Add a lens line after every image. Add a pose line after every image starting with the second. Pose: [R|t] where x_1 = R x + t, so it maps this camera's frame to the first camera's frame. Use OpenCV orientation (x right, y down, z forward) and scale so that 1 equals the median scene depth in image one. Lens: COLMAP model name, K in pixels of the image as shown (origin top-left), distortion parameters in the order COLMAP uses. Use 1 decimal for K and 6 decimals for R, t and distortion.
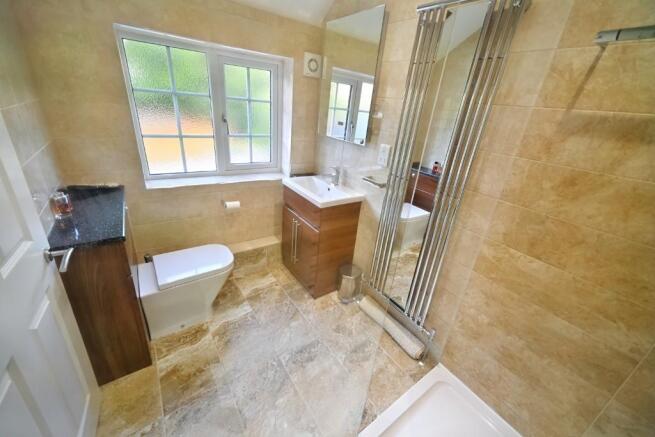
lens RADIAL K [[253.0, 0, 338.0], [0, 253.0, 218.1], [0, 0, 1]] dist [0.000486, 0.000026]
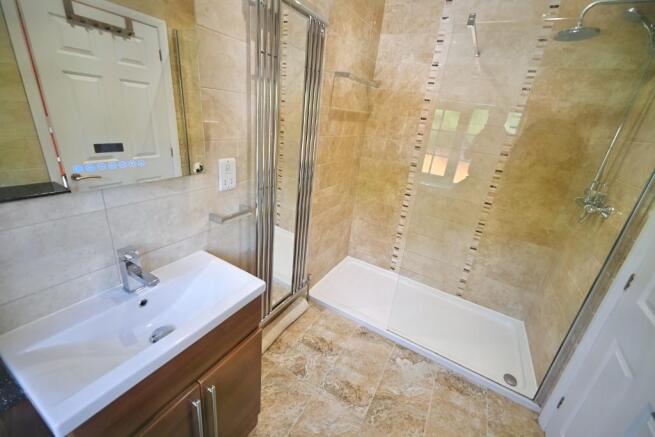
lens RADIAL K [[271.7, 0, 327.5], [0, 271.7, 218.5], [0, 0, 1]] dist [-0.001789, -0.000237]
pose [[-0.397842, -0.466645, 0.789914, -0.613293], [0.236686, 0.779637, 0.579781, -0.561971], [-0.886398, 0.417623, -0.199724, 1.042027]]
